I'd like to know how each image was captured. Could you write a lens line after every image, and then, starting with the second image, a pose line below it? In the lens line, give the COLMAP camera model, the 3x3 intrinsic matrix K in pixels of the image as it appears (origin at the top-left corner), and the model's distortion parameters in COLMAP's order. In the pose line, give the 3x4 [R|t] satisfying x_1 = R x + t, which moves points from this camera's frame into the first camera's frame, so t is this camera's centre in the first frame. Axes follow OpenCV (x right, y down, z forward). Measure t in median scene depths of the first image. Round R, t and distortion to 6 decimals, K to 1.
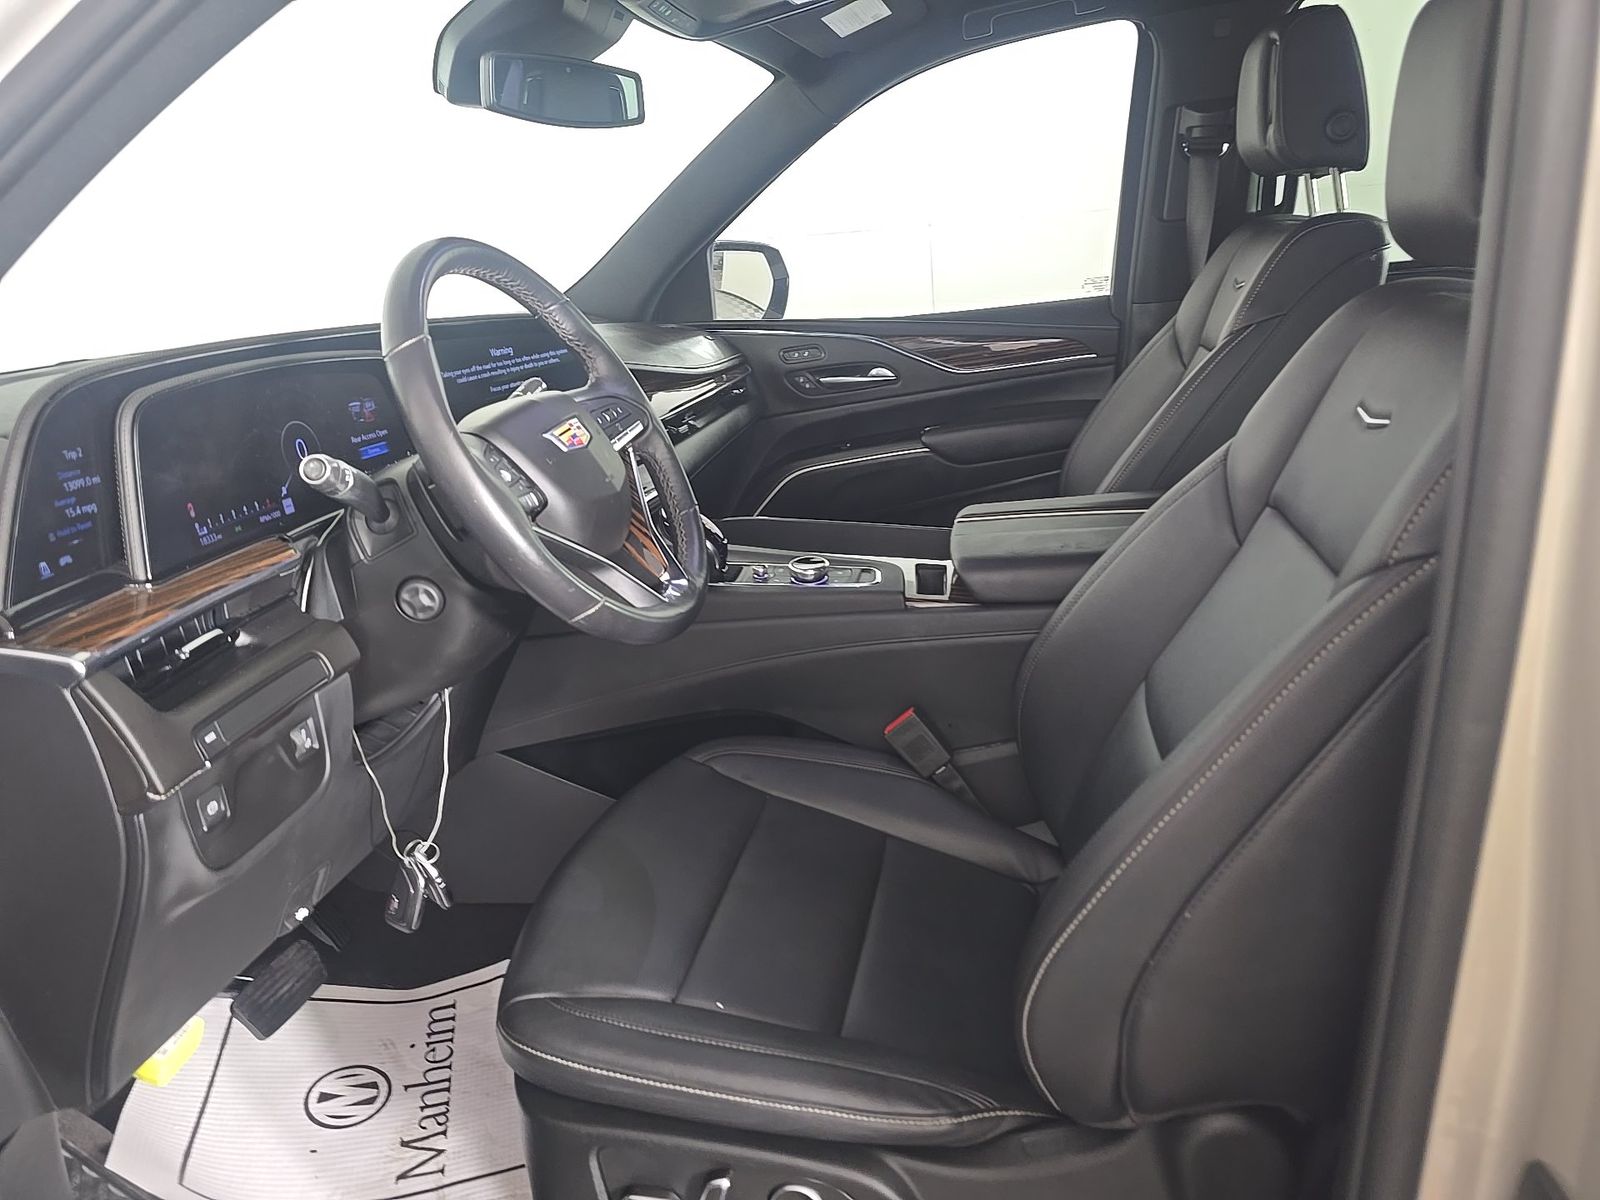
lens RADIAL K [[1077.1, 0, 802.8], [0, 1077.1, 603.3], [0, 0, 1]] dist [0.000391, -0.010923]
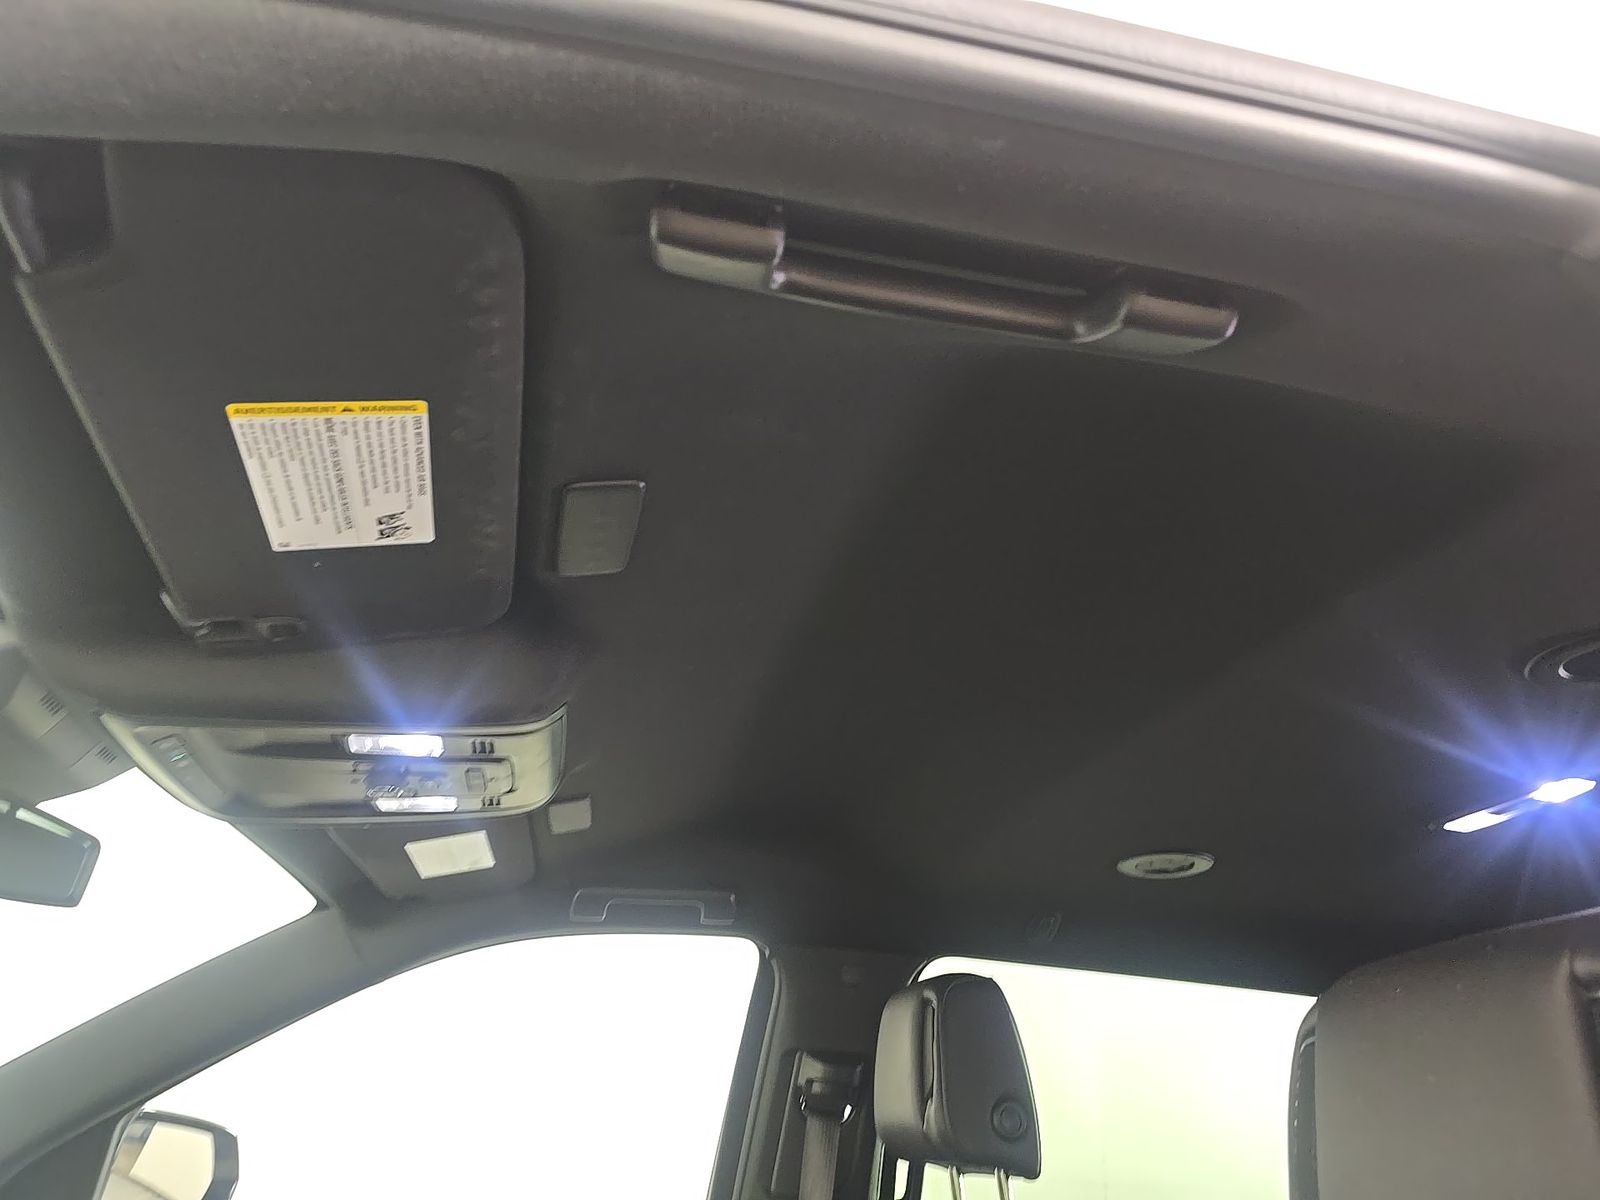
lens RADIAL K [[1077.1, 0, 807.7], [0, 1077.1, 609.0], [0, 0, 1]] dist [0.000391, -0.010923]
pose [[0.901832, 0.321936, 0.288195, 0.000317], [-0.021251, 0.699225, -0.714586, -0.102127], [-0.431564, 0.638312, 0.637425, 0.239209]]
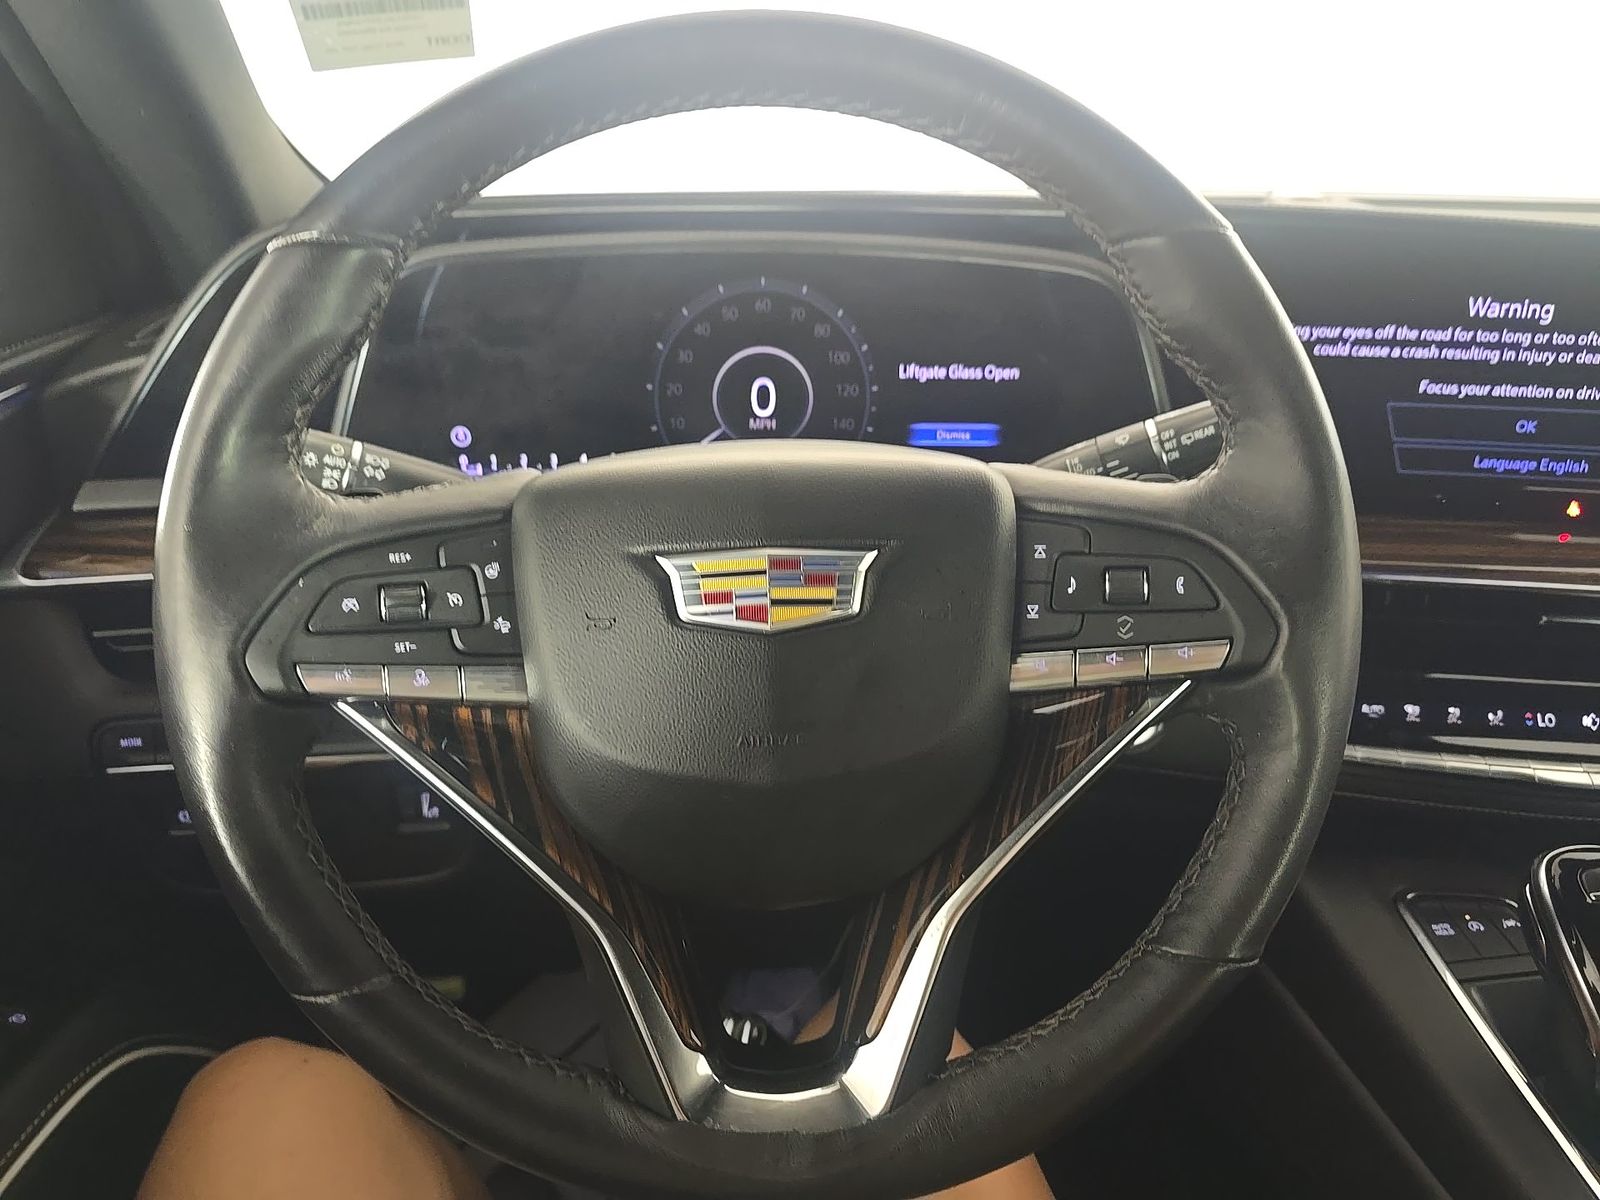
lens RADIAL K [[1077.1, 0, 801.7], [0, 1077.1, 605.1], [0, 0, 1]] dist [0.000391, -0.010923]
pose [[0.223236, 0.470677, -0.853598, 0.057624], [-0.320498, 0.862450, 0.391741, -0.156016], [0.920569, 0.186126, 0.343381, 0.458635]]
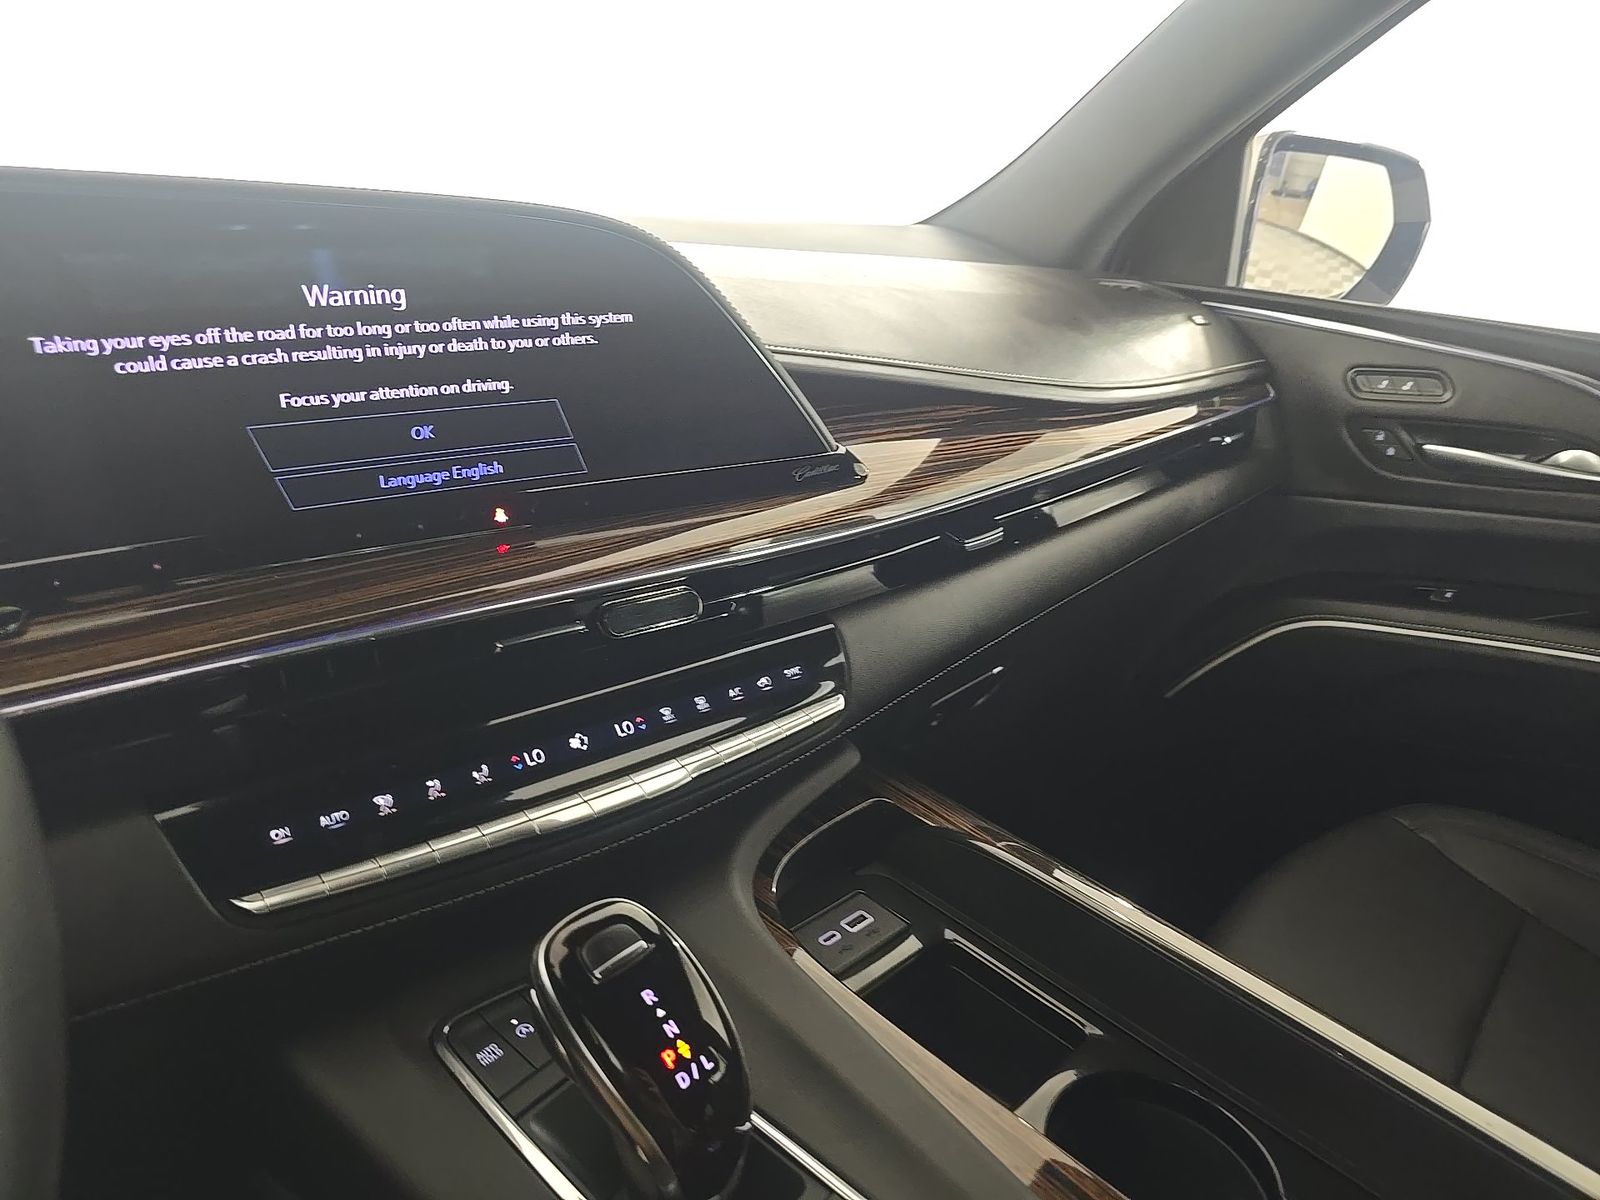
lens RADIAL K [[1077.1, 0, 804.7], [0, 1077.1, 606.7], [0, 0, 1]] dist [0.000391, -0.010923]
pose [[0.846307, 0.274864, -0.456305, 0.025259], [-0.245918, 0.961449, 0.123044, -0.160665], [0.472534, 0.008080, 0.881275, 0.565648]]
